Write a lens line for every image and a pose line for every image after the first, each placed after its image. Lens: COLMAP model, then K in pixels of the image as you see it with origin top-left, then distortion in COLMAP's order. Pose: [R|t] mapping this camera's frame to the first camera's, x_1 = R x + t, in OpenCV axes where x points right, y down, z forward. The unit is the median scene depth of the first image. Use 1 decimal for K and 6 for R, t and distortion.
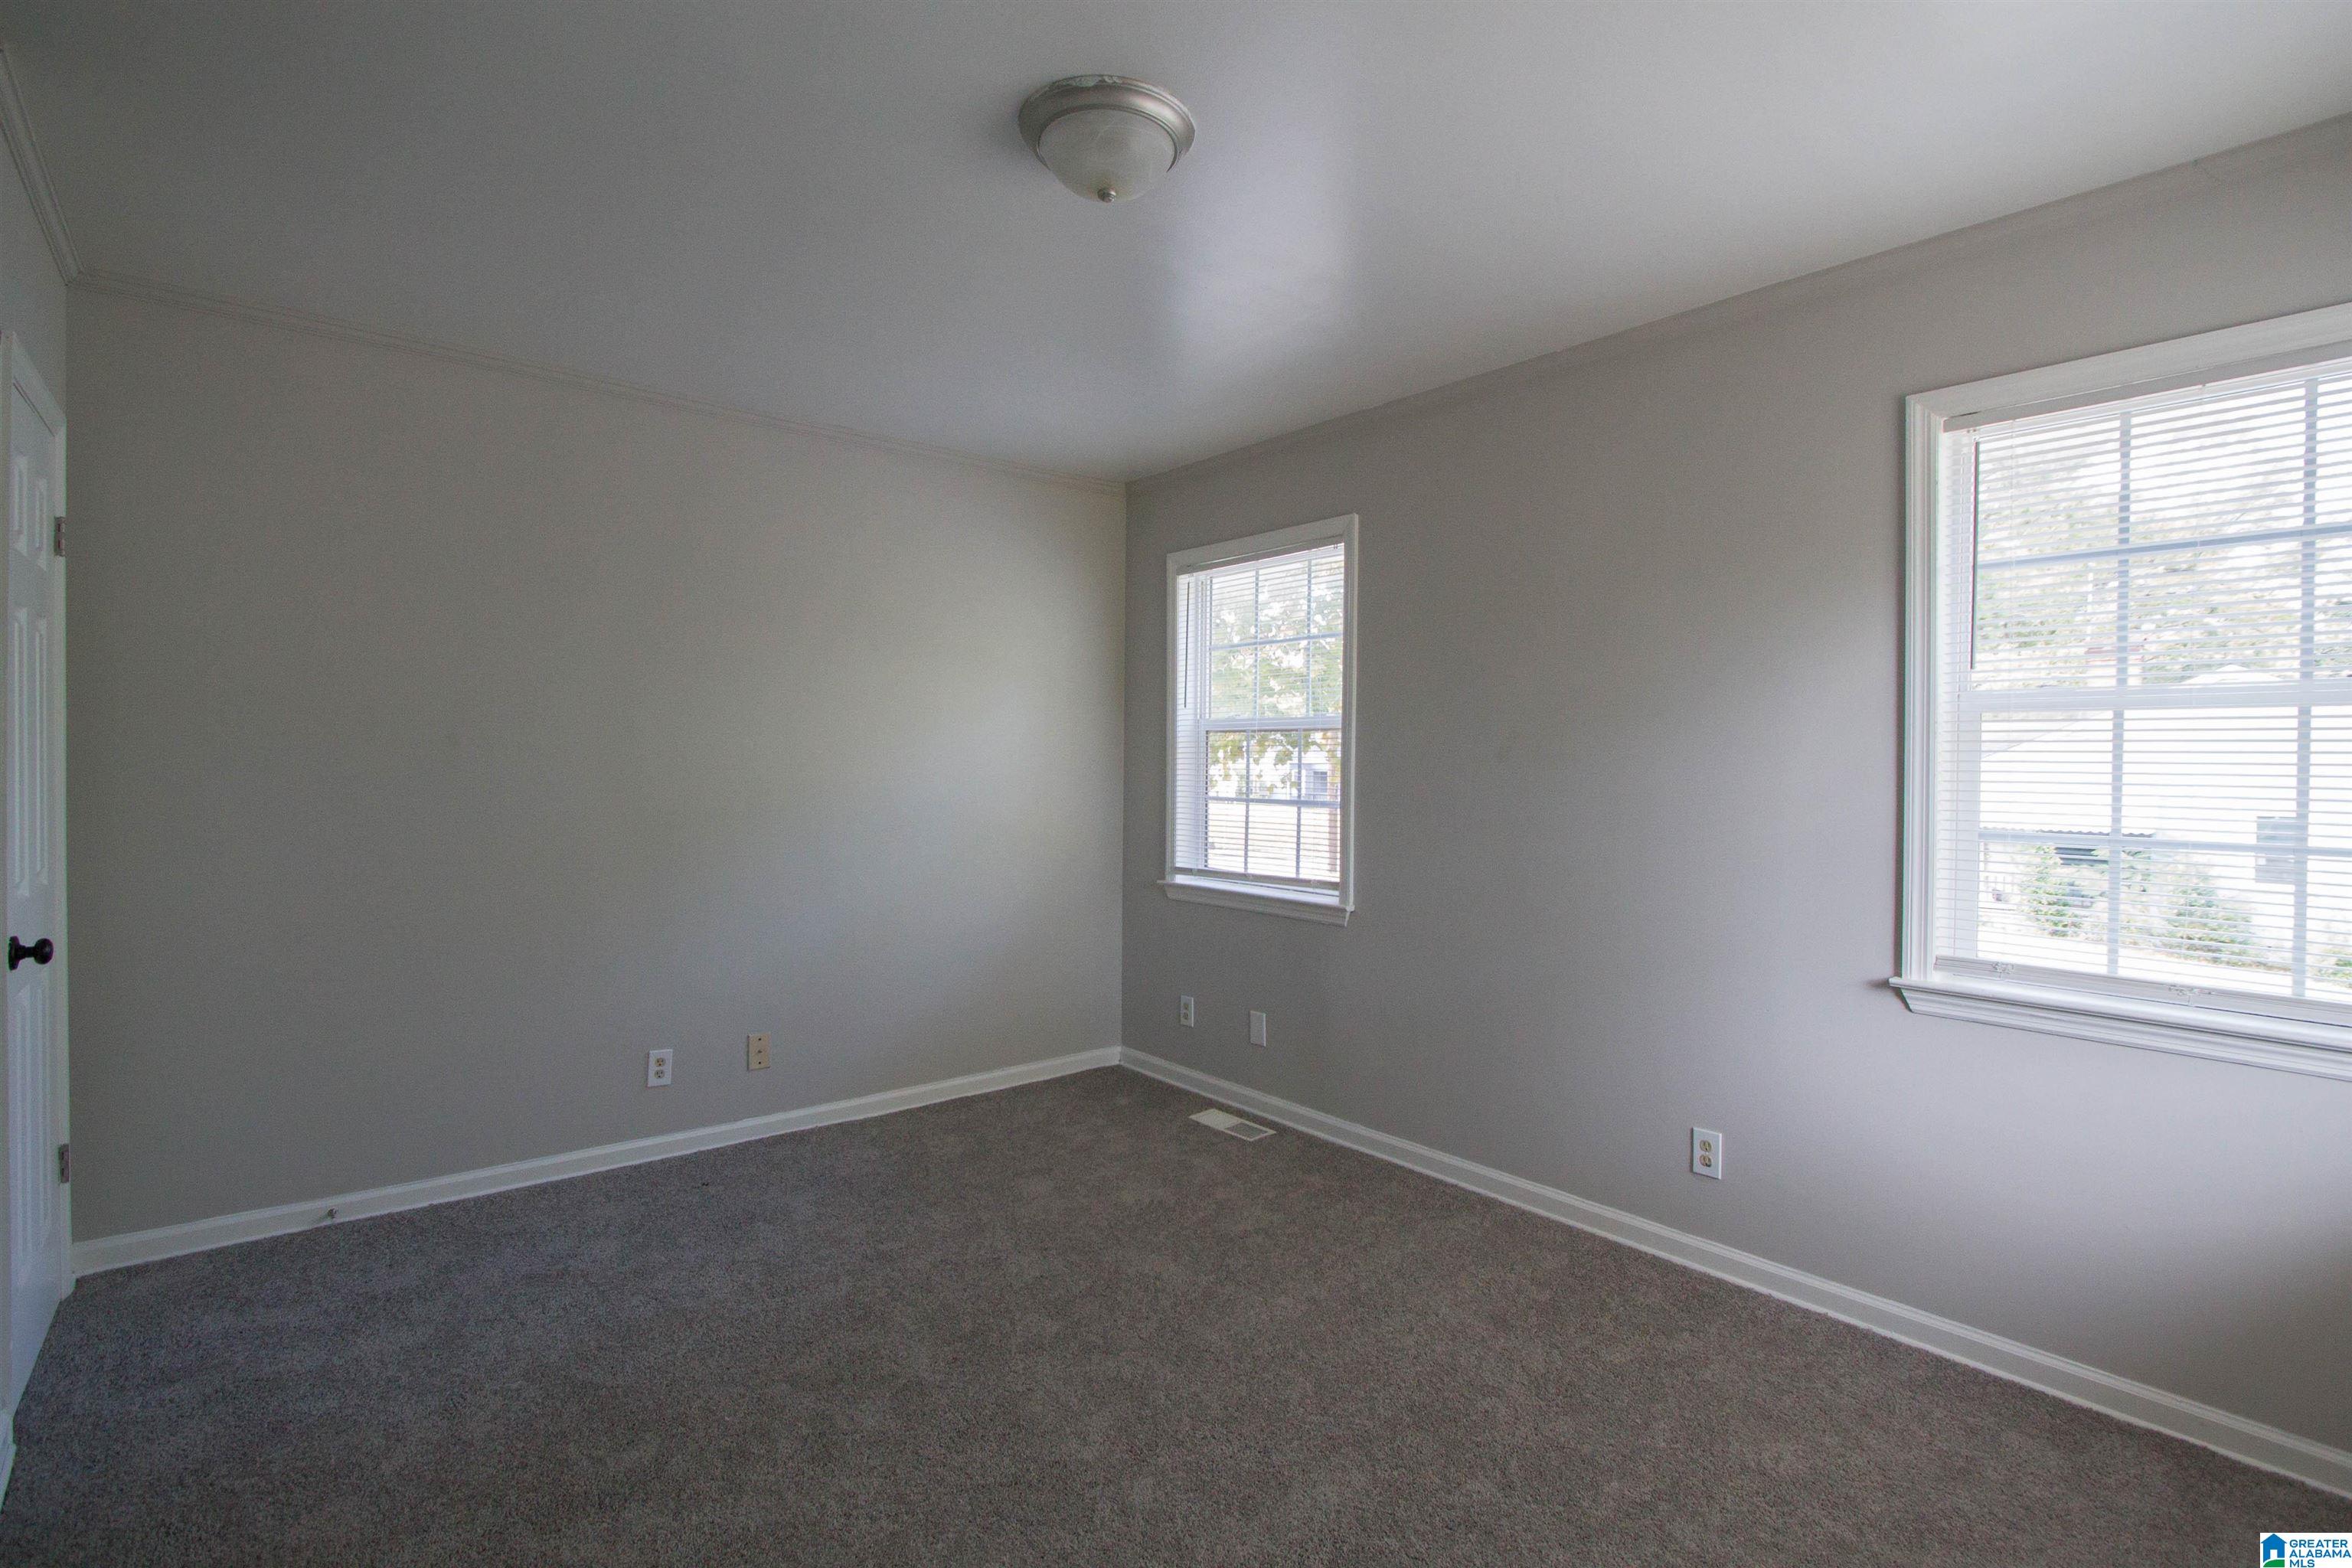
lens RADIAL K [[1104.6, 0, 1175.2], [0, 1104.6, 791.6], [0, 0, 1]] dist [-0.018941, 0.003737]
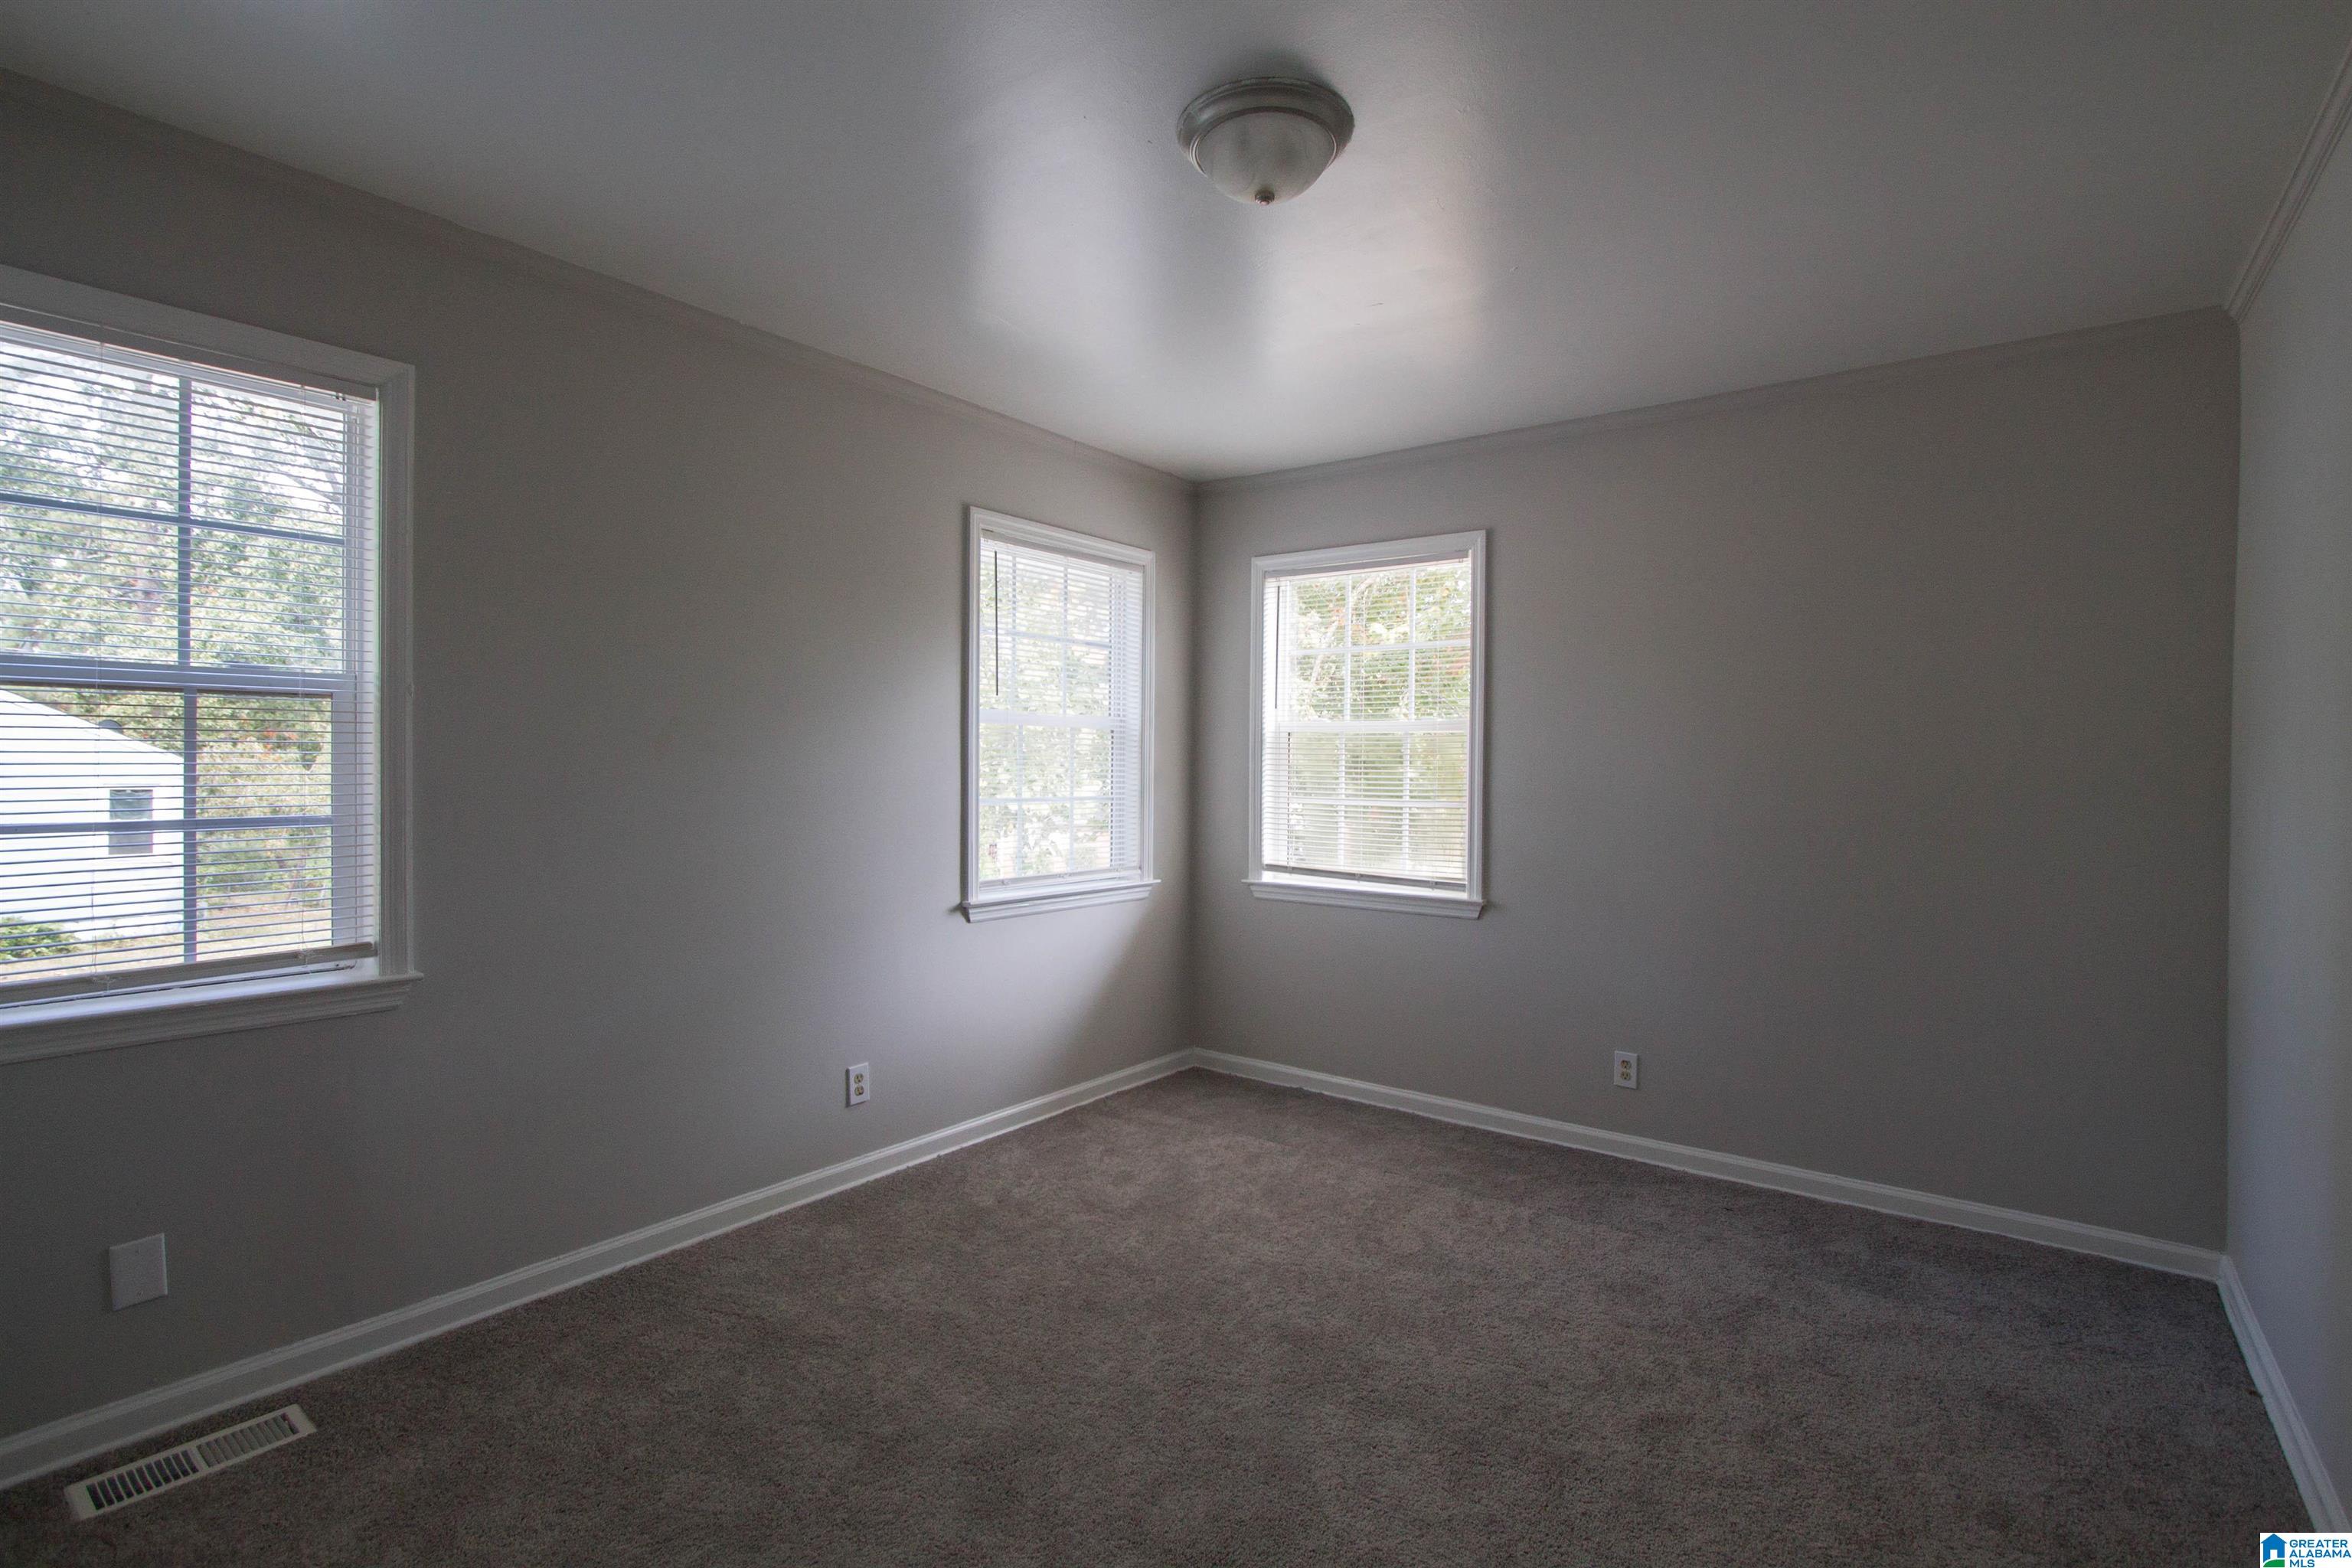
lens RADIAL K [[1104.6, 0, 1177.8], [0, 1104.6, 776.8], [0, 0, 1]] dist [-0.018941, 0.003737]
pose [[-0.219968, -0.031398, 0.975002, -0.641711], [0.007177, 0.999403, 0.033803, -0.034048], [-0.975481, 0.014433, -0.219611, 0.800753]]
